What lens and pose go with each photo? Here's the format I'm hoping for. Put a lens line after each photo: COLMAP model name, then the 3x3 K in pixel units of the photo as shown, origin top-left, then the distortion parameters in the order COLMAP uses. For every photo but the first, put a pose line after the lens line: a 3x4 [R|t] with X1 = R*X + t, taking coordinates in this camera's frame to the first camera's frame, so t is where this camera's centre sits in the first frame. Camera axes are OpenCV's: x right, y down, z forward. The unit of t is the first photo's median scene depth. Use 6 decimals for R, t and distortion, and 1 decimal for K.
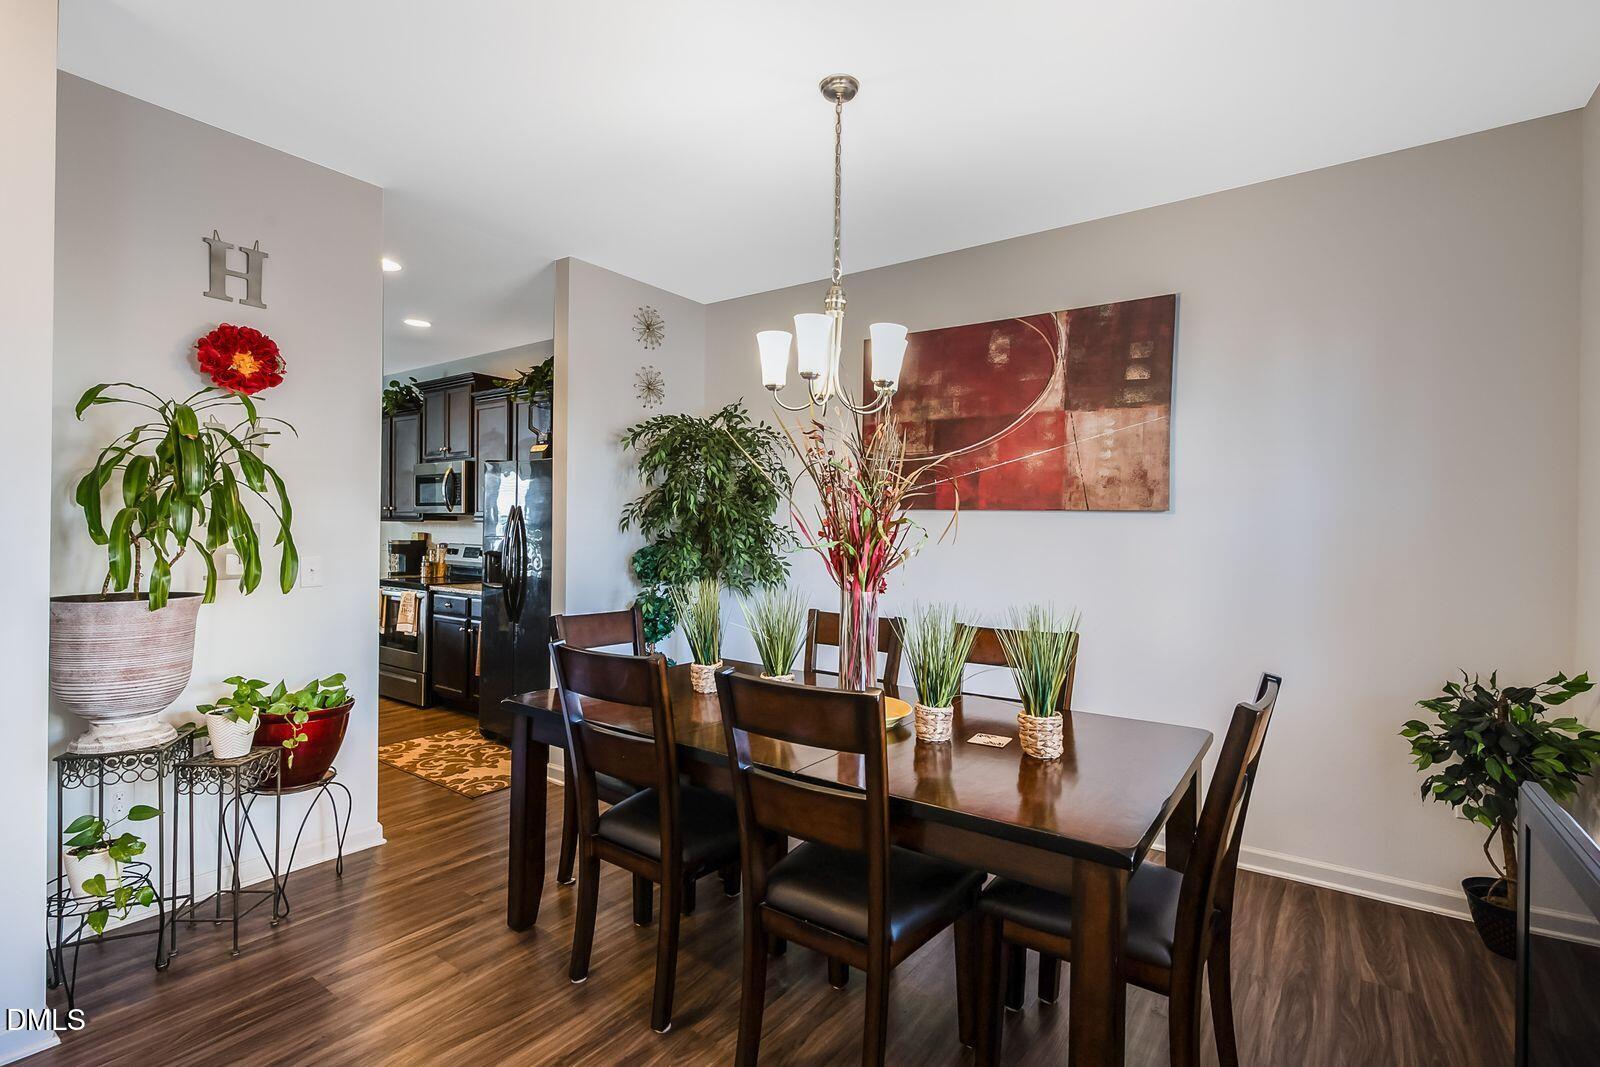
lens RADIAL K [[736.1, 0, 802.6], [0, 736.1, 528.2], [0, 0, 1]] dist [0.000307, 0.000008]
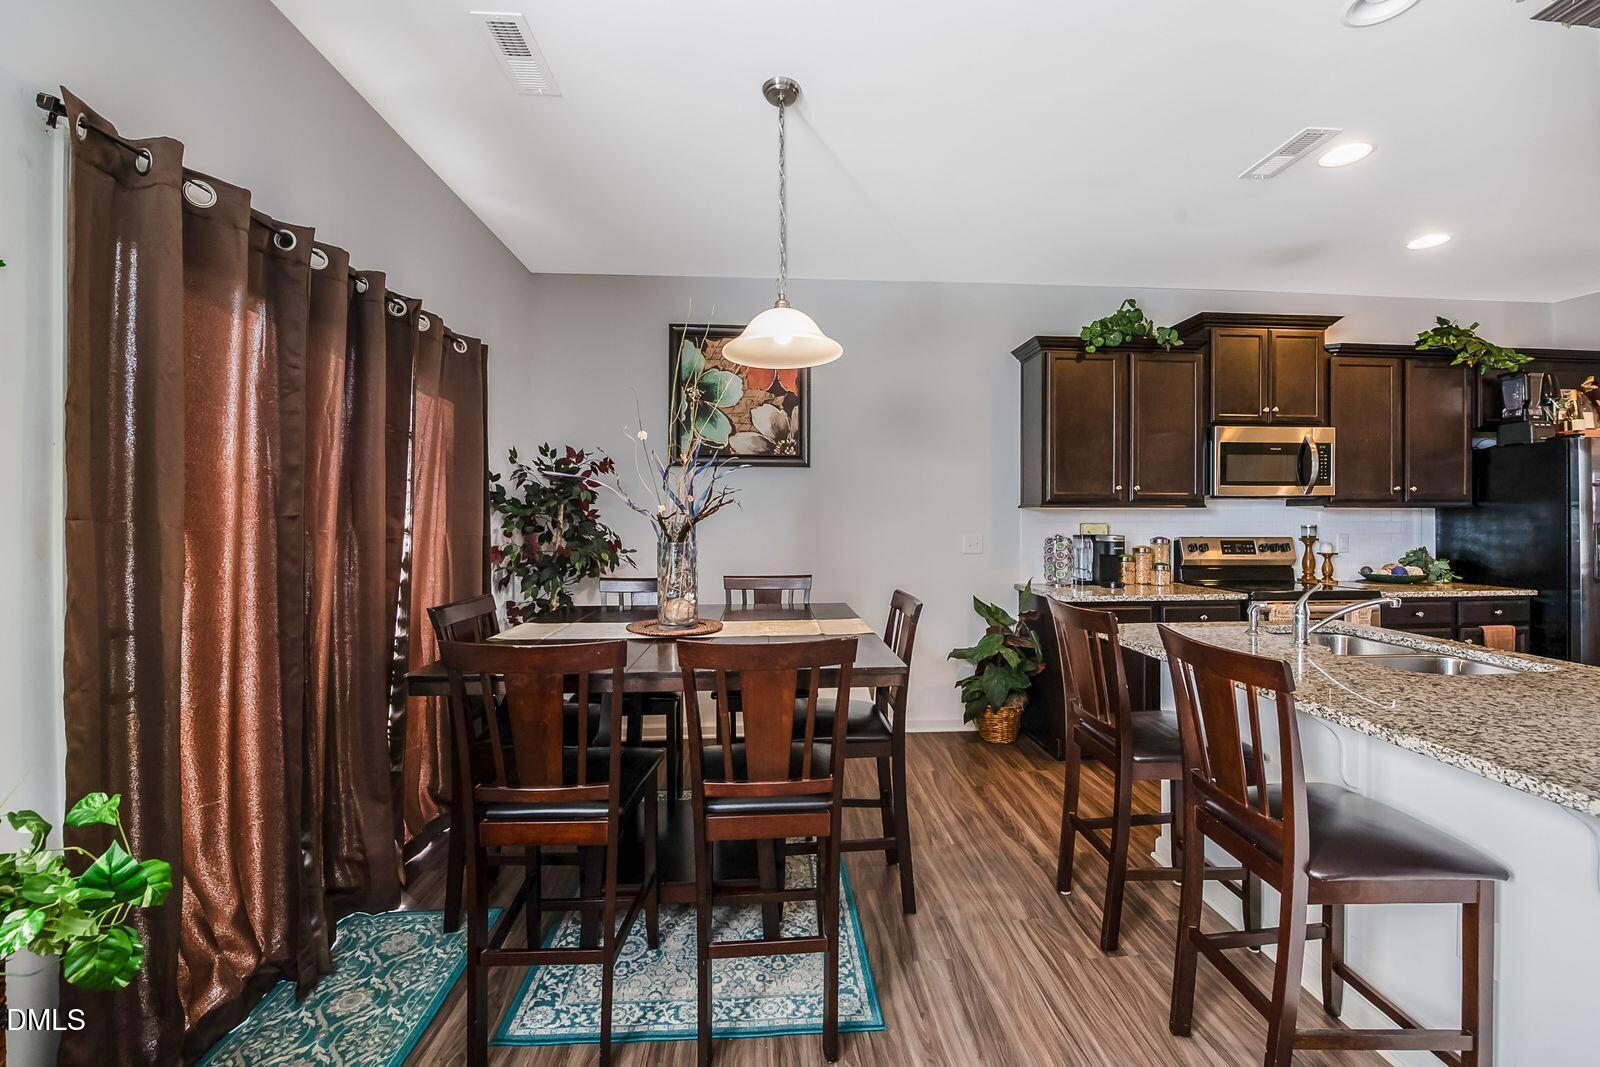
lens RADIAL K [[621.6, 0, 800.1], [0, 621.6, 521.6], [0, 0, 1]] dist [0.000166, -0.000009]
pose [[0.786206, -0.006215, 0.617934, -1.223491], [0.001895, 0.999969, 0.007646, -0.000128], [-0.617962, -0.004840, 0.786193, 0.771354]]
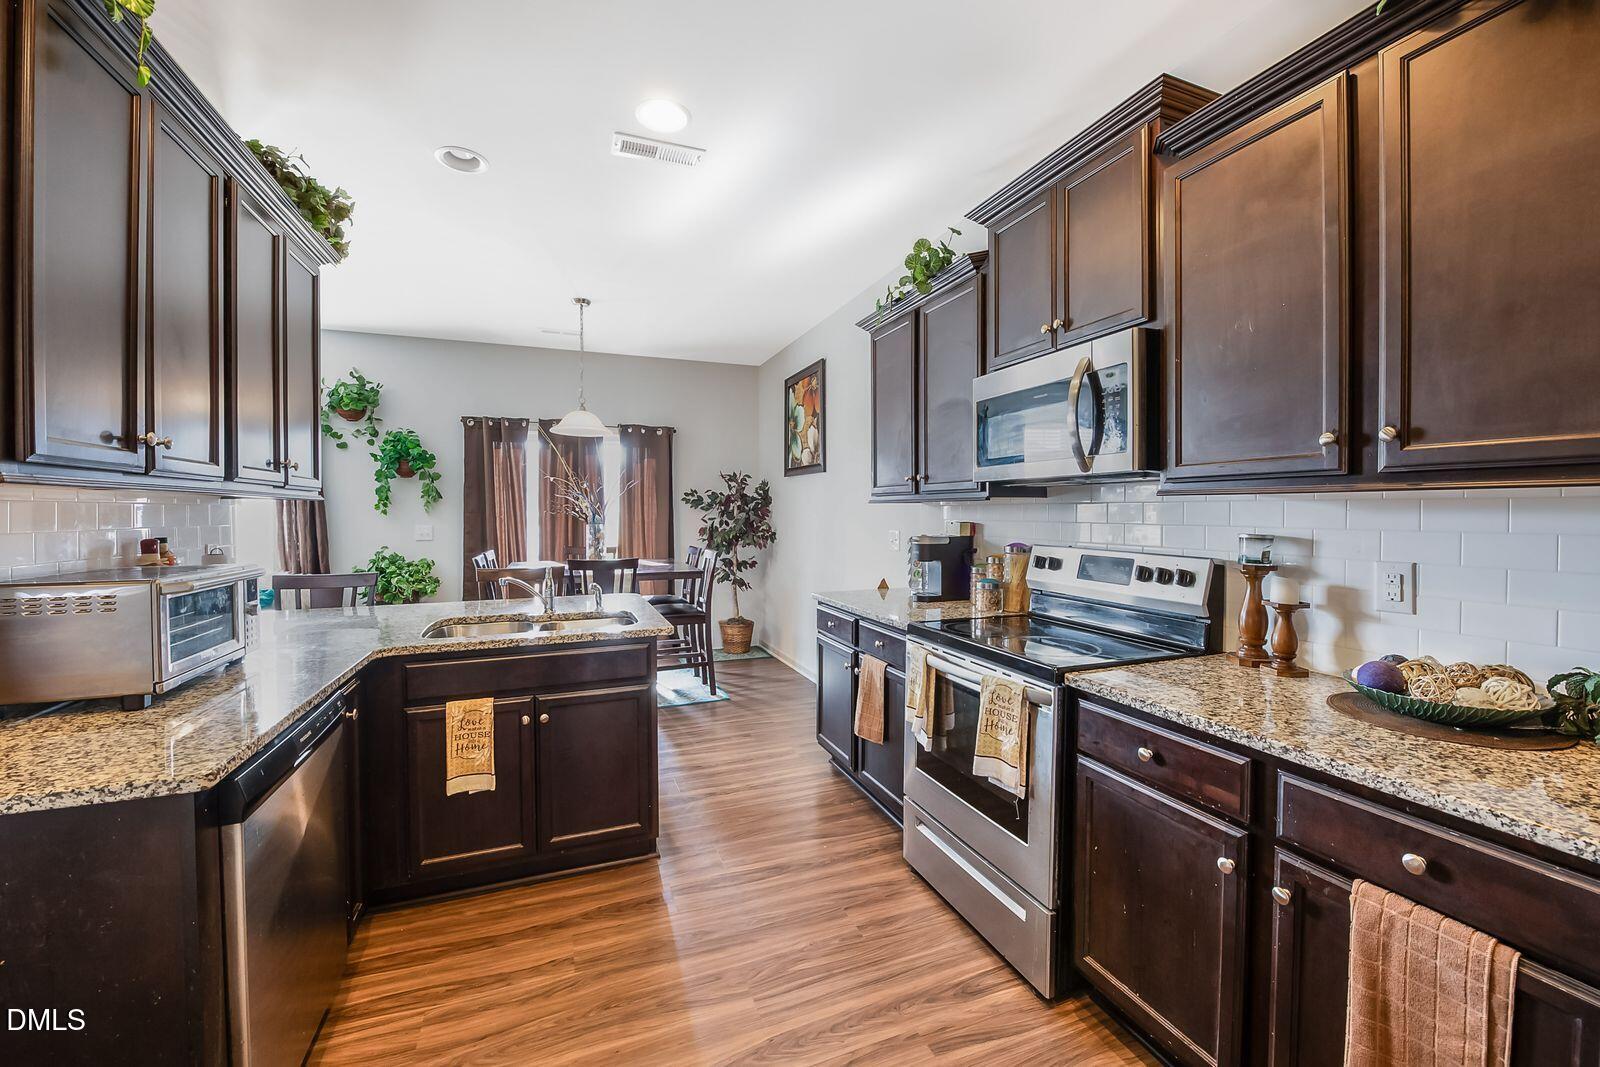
lens RADIAL K [[621.6, 0, 800.1], [0, 621.6, 521.6], [0, 0, 1]] dist [0.000166, -0.000009]
pose [[0.833140, 0.001976, -0.553058, -0.398958], [0.005893, 0.999905, 0.012450, -0.000381], [0.553030, -0.013632, 0.833050, 0.602735]]
